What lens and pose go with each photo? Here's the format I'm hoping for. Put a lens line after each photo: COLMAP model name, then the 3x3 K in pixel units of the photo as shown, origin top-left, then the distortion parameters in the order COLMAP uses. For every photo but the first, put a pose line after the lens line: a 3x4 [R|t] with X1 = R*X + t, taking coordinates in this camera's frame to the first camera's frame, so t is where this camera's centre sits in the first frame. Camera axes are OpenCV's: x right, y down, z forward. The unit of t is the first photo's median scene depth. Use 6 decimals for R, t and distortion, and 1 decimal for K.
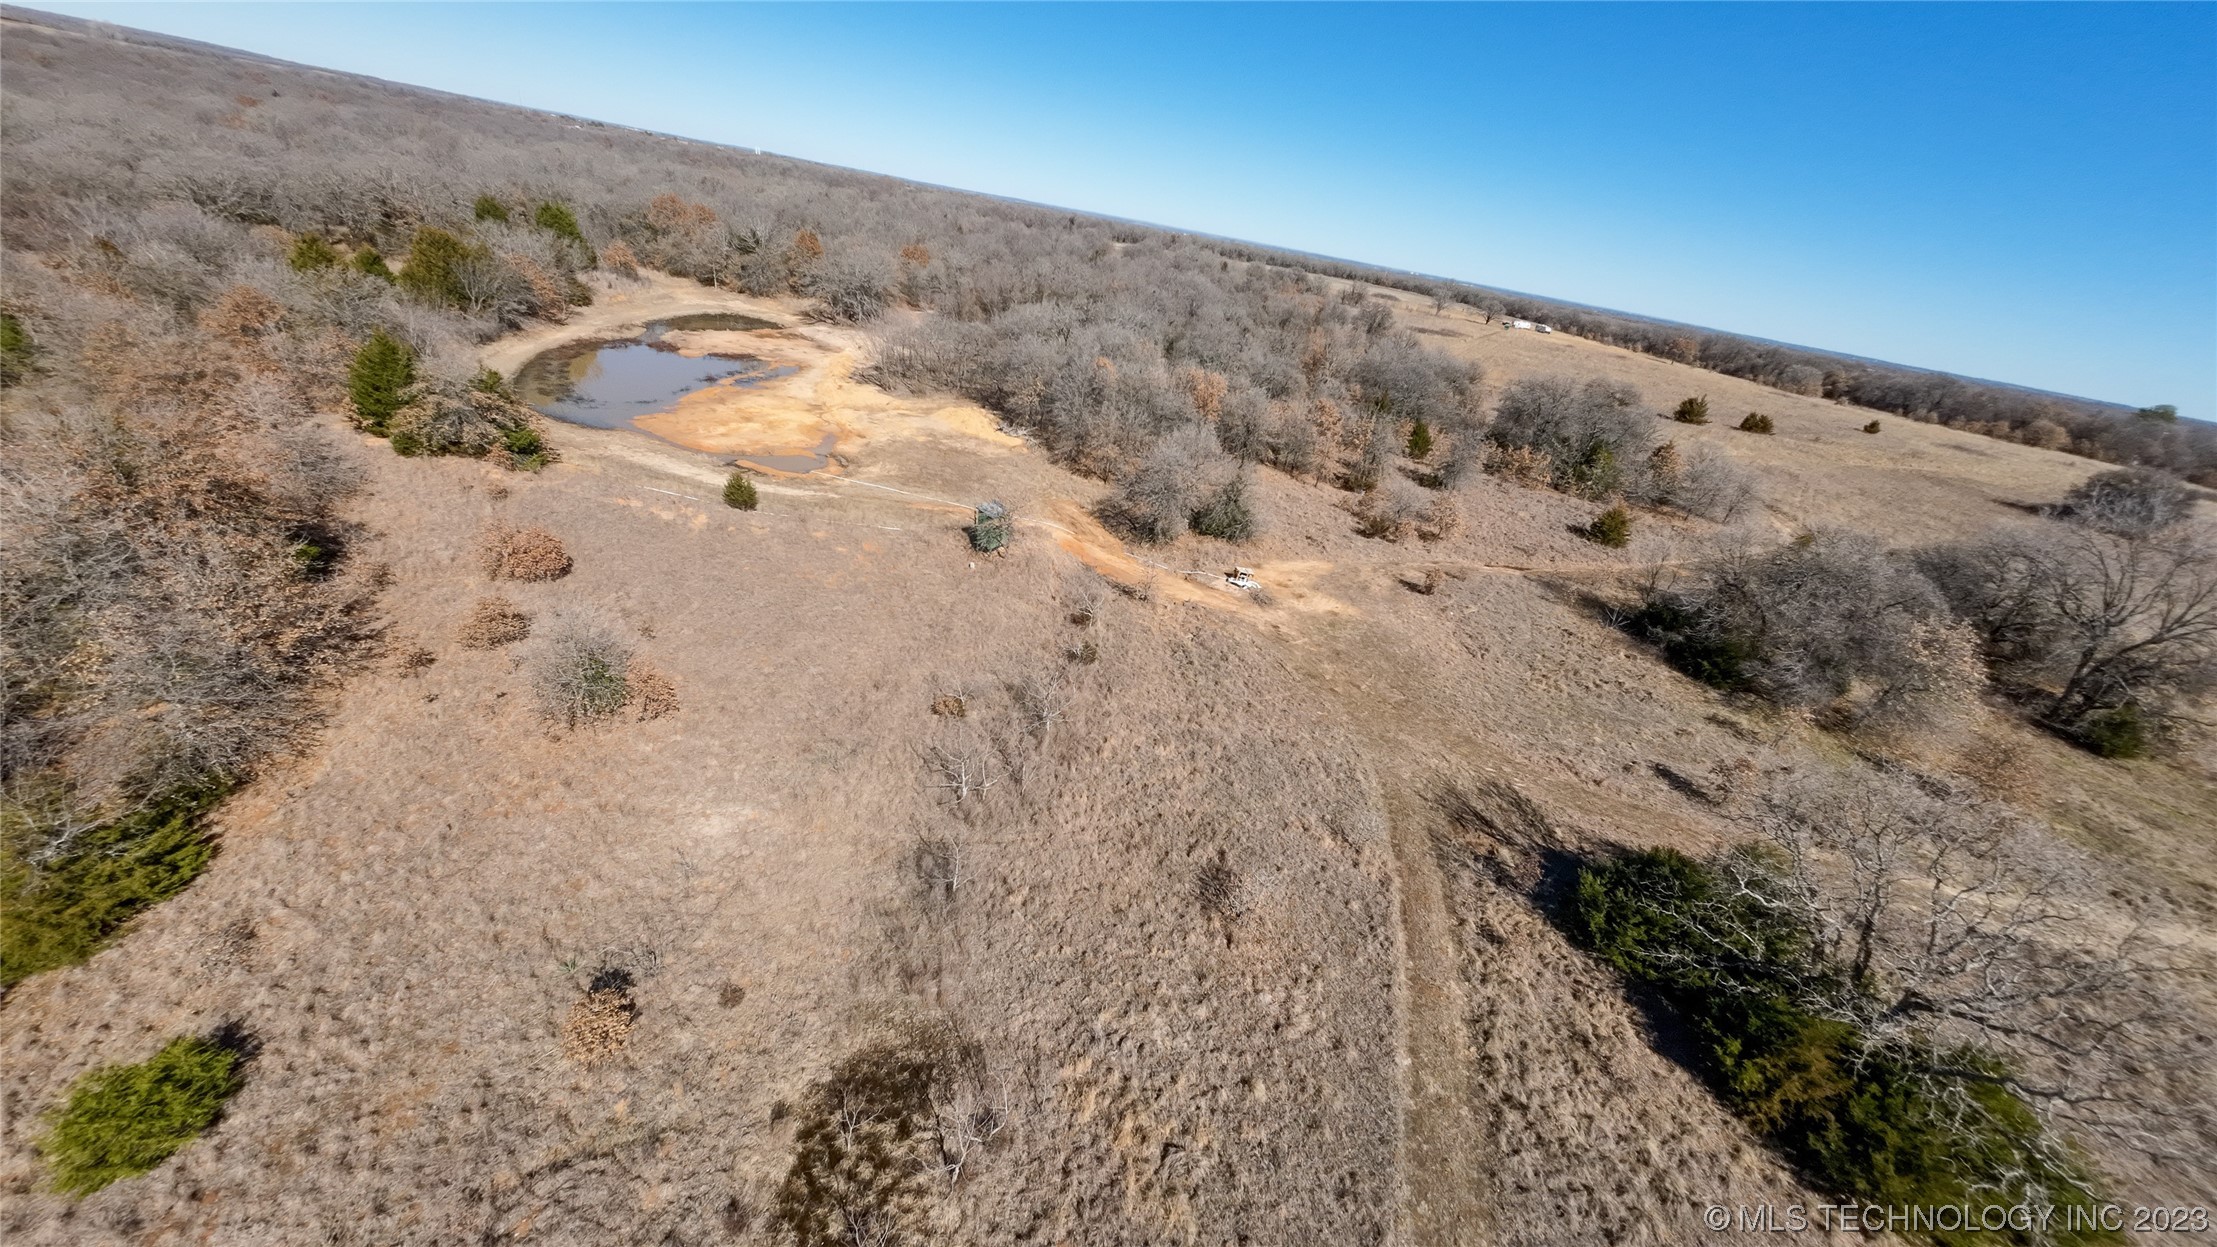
lens RADIAL K [[743.7, 0, 1102.7], [0, 743.7, 618.0], [0, 0, 1]] dist [-0.001227, -0.000162]
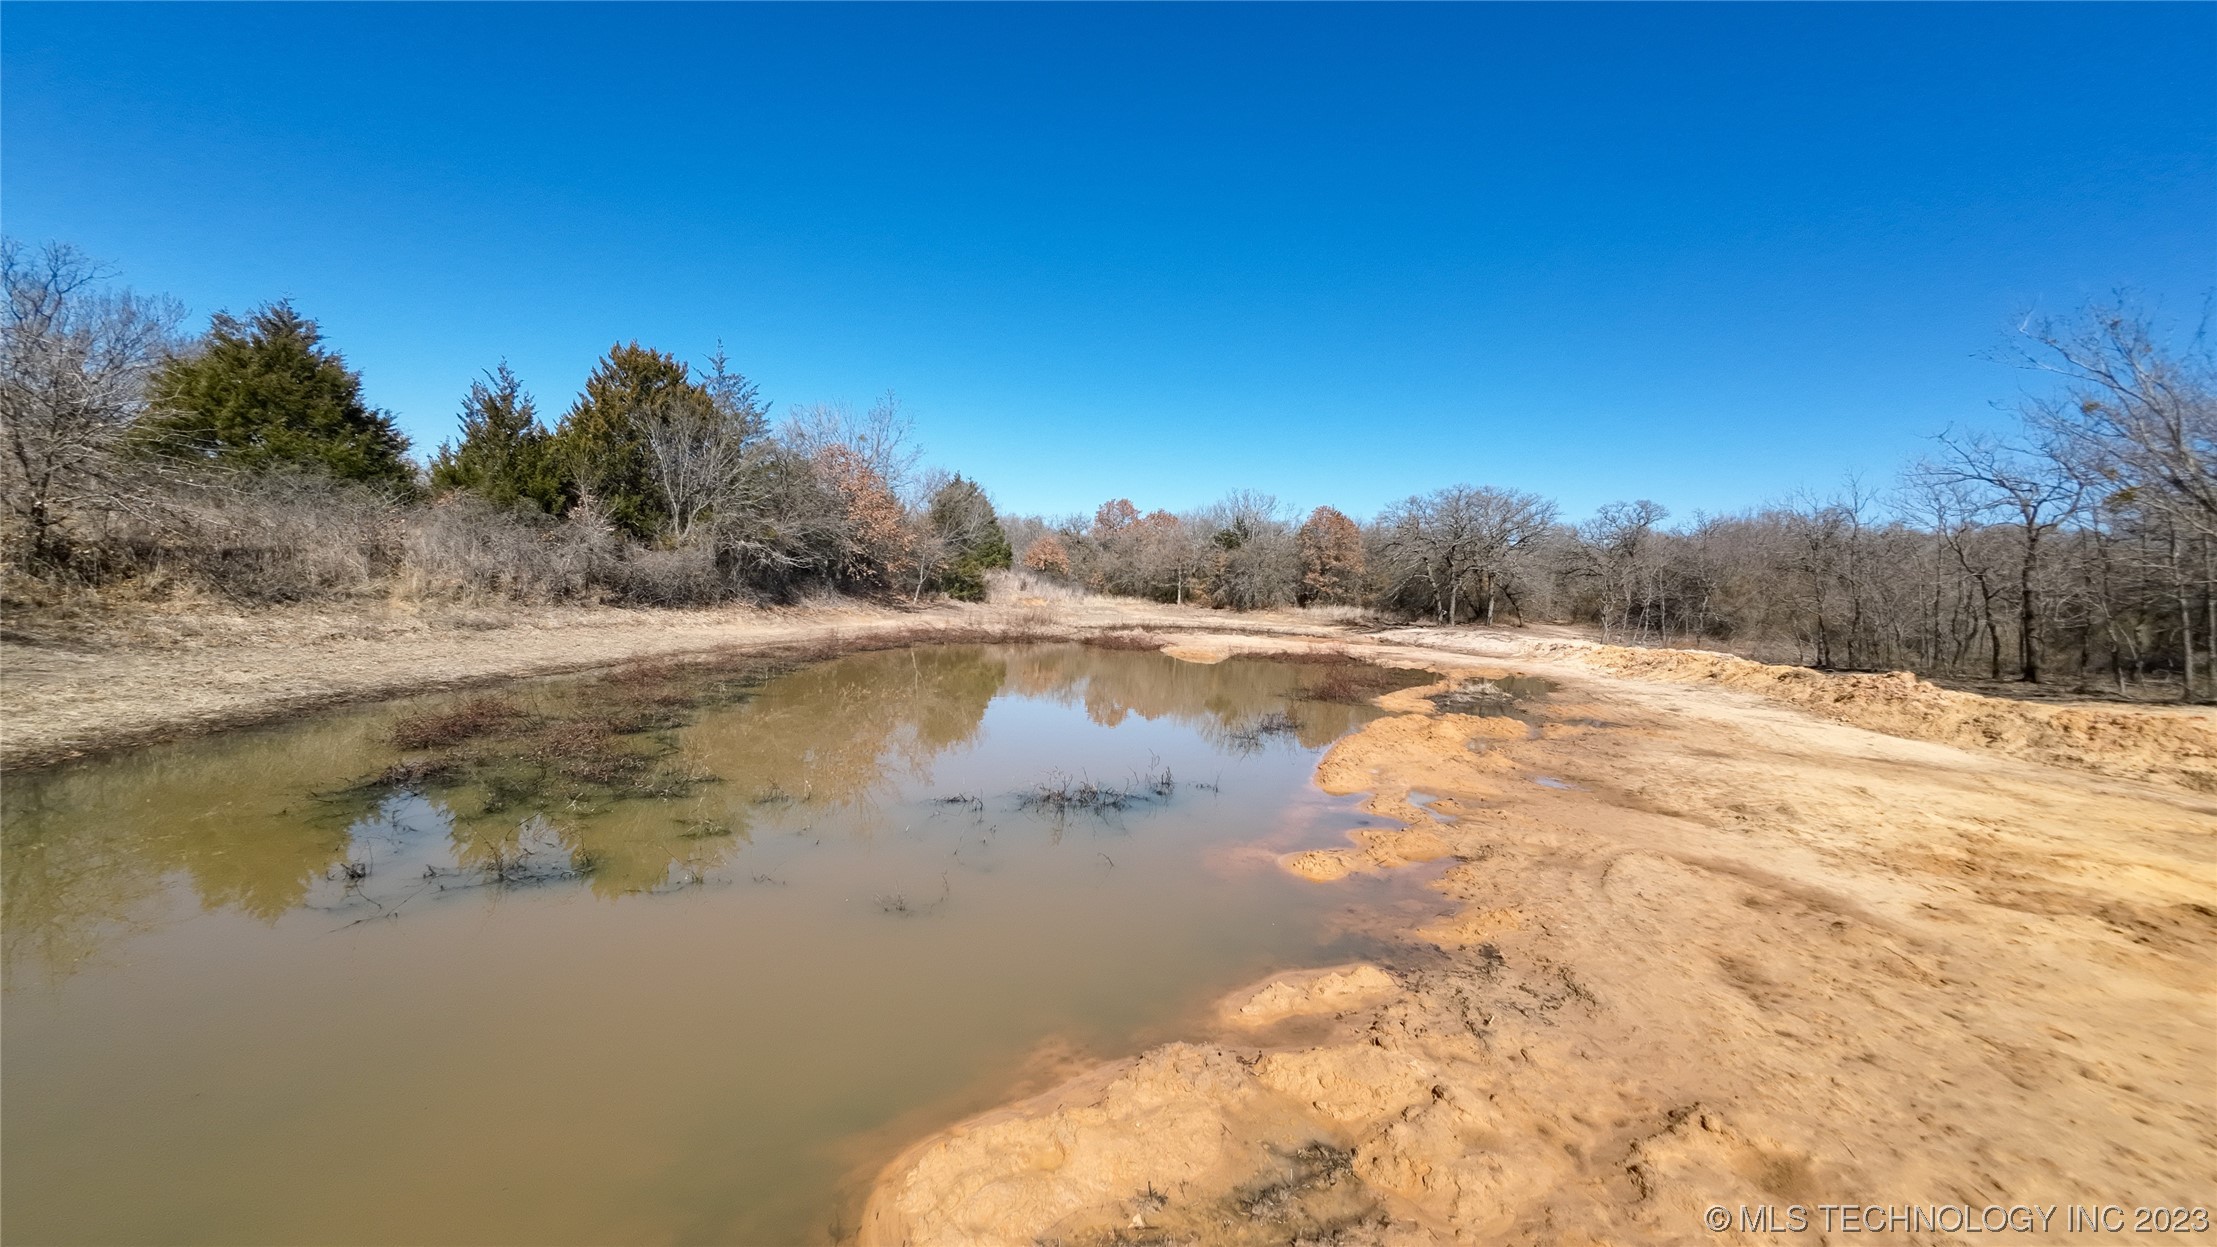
lens RADIAL K [[743.7, 0, 1102.7], [0, 743.7, 618.0], [0, 0, 1]] dist [-0.001227, -0.000162]
pose [[0.901457, -0.103185, -0.420391, -0.591909], [-0.117404, 0.876488, -0.466889, -0.275043], [0.416643, 0.470236, 0.778002, 0.942024]]
